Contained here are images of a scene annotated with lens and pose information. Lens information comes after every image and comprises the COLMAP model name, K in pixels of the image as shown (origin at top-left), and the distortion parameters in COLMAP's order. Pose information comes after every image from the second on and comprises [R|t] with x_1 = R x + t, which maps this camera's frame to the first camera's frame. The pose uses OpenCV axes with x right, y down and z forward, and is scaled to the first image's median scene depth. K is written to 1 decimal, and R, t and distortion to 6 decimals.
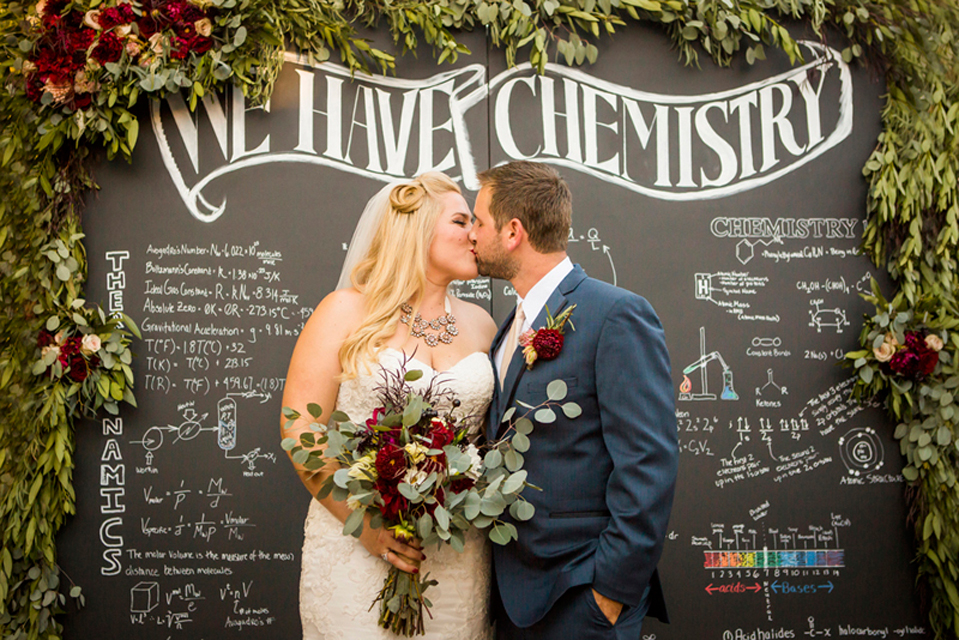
lens RADIAL K [[1312.0, 0, 492.0], [0, 1312.0, 261.8], [0, 0, 1]] dist [-0.040663, 0.000000]
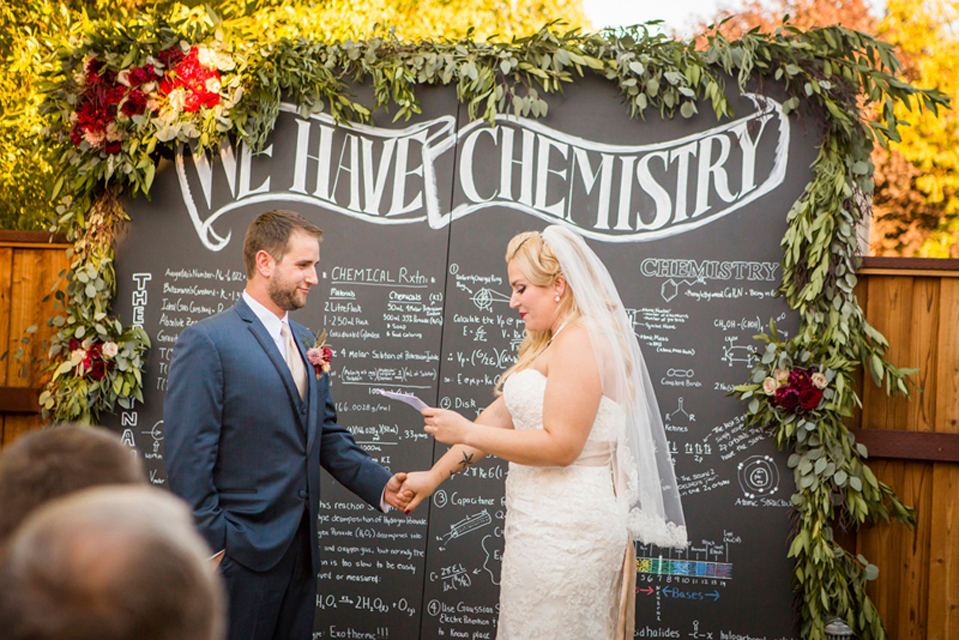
lens RADIAL K [[2067.2, 0, 493.7], [0, 2067.2, 317.5], [0, 0, 1]] dist [0.220000, 0.000000]
pose [[0.958147, 0.036367, -0.283959, 0.553587], [-0.026497, 0.998906, 0.038523, -0.048843], [0.285049, -0.029386, 0.958062, -0.718096]]
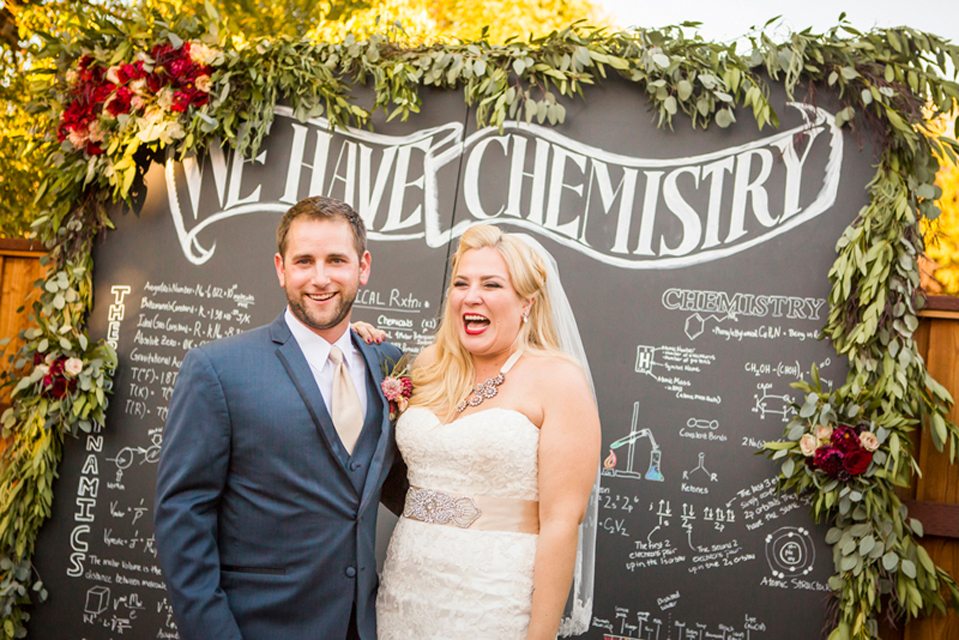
lens RADIAL K [[1477.9, 0, 485.7], [0, 1477.9, 318.9], [0, 0, 1]] dist [0.003610, 0.000000]
pose [[0.928310, 0.067091, -0.365704, 0.447590], [-0.069944, 0.997536, 0.005458, -0.008632], [0.365169, 0.020512, 0.930715, -0.042902]]
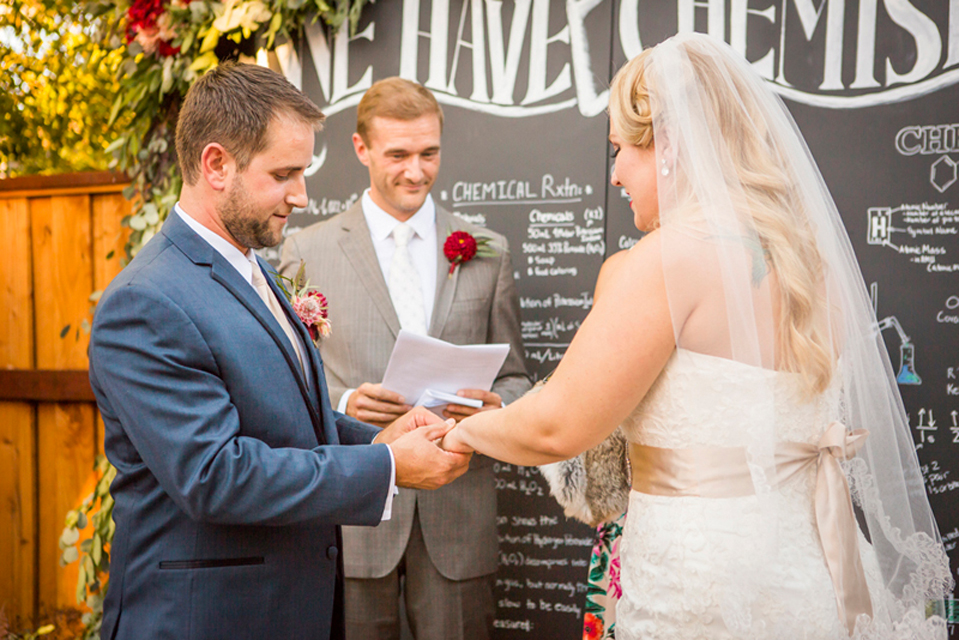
lens RADIAL K [[1626.4, 0, 479.8], [0, 1626.4, 317.5], [0, 0, 1]] dist [0.109052, 0.000000]
pose [[0.862026, -0.009884, -0.506768, 0.429029], [0.047883, 0.996927, 0.062006, 0.002489], [0.504598, -0.077716, 0.859850, 0.116226]]
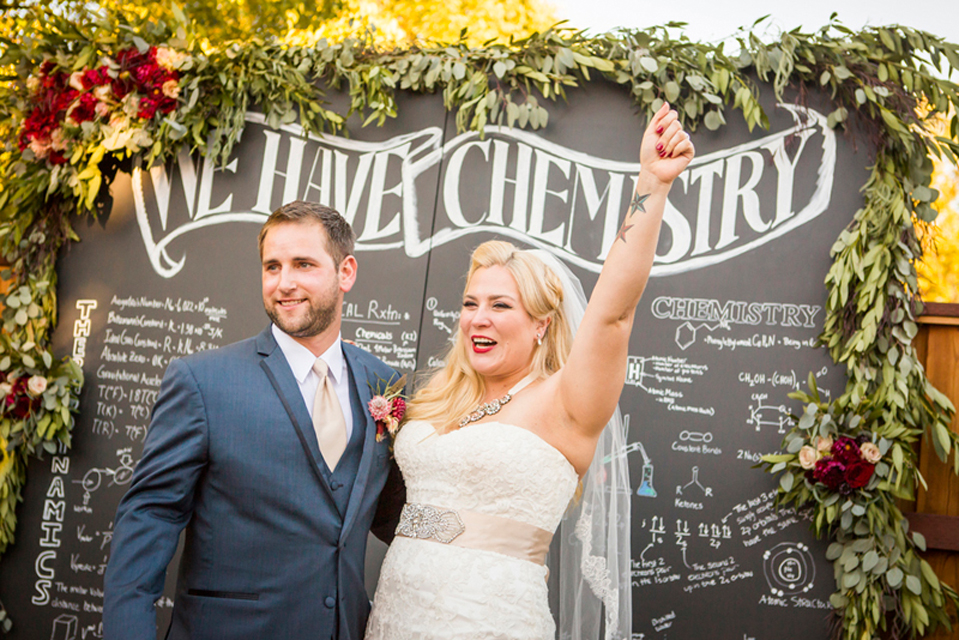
lens RADIAL K [[1436.2, 0, 496.3], [0, 1436.2, 318.7], [0, 0, 1]] dist [0.007180, 0.000000]
pose [[0.940804, 0.053851, -0.334647, 0.407845], [-0.058801, 0.998259, -0.004670, -0.007330], [0.333813, 0.024071, 0.942332, 0.017222]]
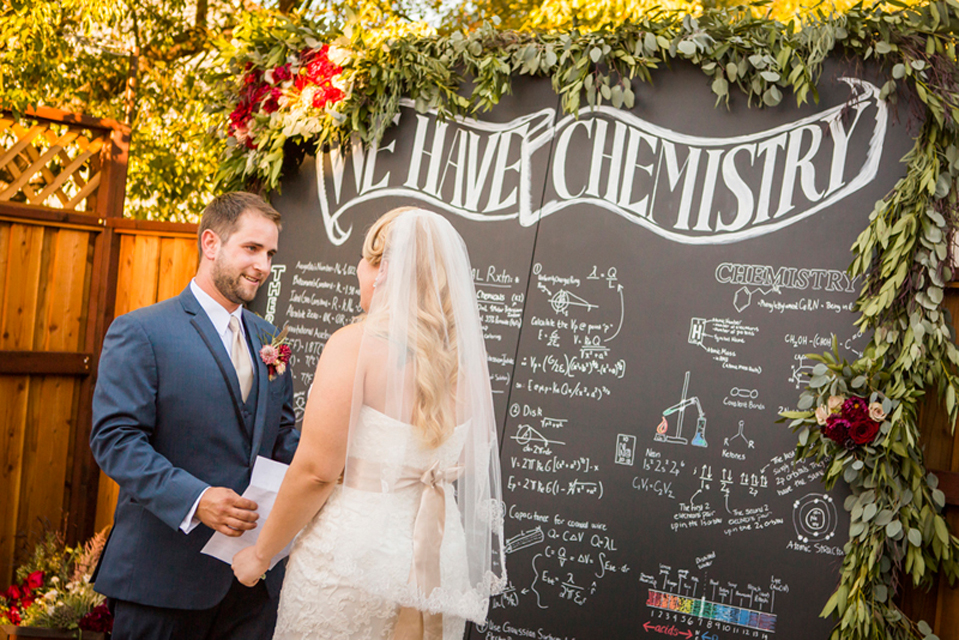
lens RADIAL K [[1600.9, 0, 487.5], [0, 1600.9, 318.4], [0, 0, 1]] dist [0.023214, 0.000000]
pose [[0.772964, 0.073445, -0.630185, 0.811001], [-0.054446, 0.997292, 0.049448, -0.042951], [0.632110, -0.003911, 0.774869, -0.046372]]
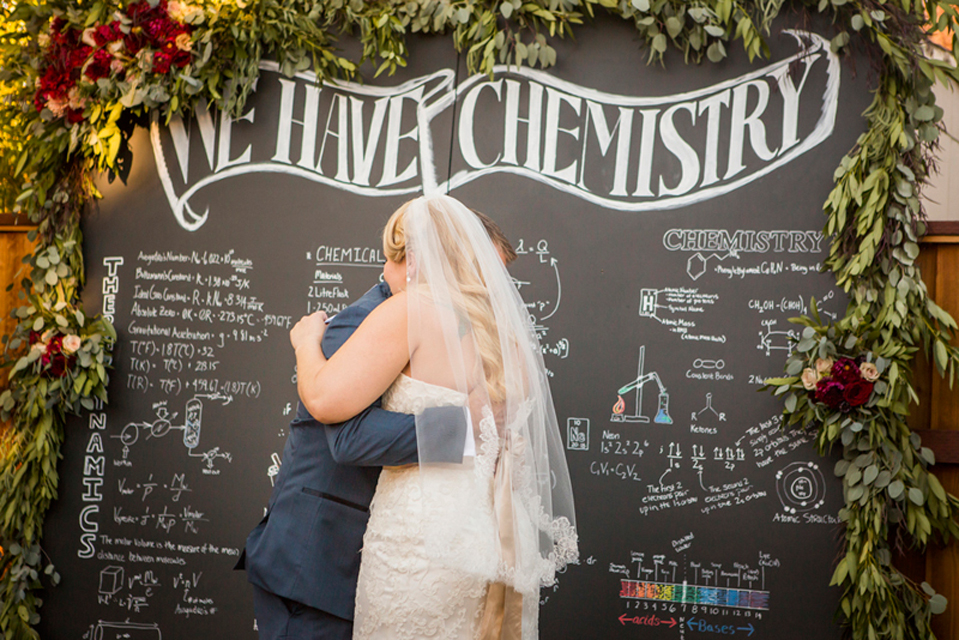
lens RADIAL K [[2029.7, 0, 468.9], [0, 2029.7, 314.5], [0, 0, 1]] dist [0.229416, 0.000000]
pose [[0.913252, 0.025005, -0.406628, 0.642443], [-0.009004, 0.999110, 0.041215, -0.032197], [0.407297, -0.033978, 0.912664, -0.390702]]
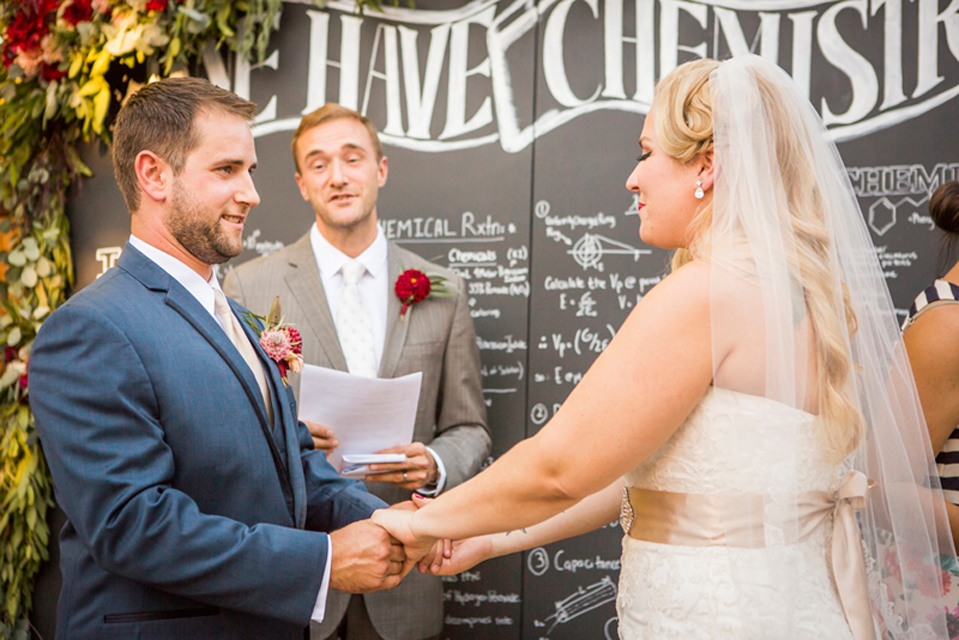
lens RADIAL K [[1626.4, 0, 482.0], [0, 1626.4, 314.1], [0, 0, 1]] dist [0.109052, 0.000000]
pose [[0.916544, -0.019814, -0.399442, 0.347325], [0.036188, 0.998784, 0.033491, 0.007076], [0.398292, -0.045151, 0.916147, 0.128940]]
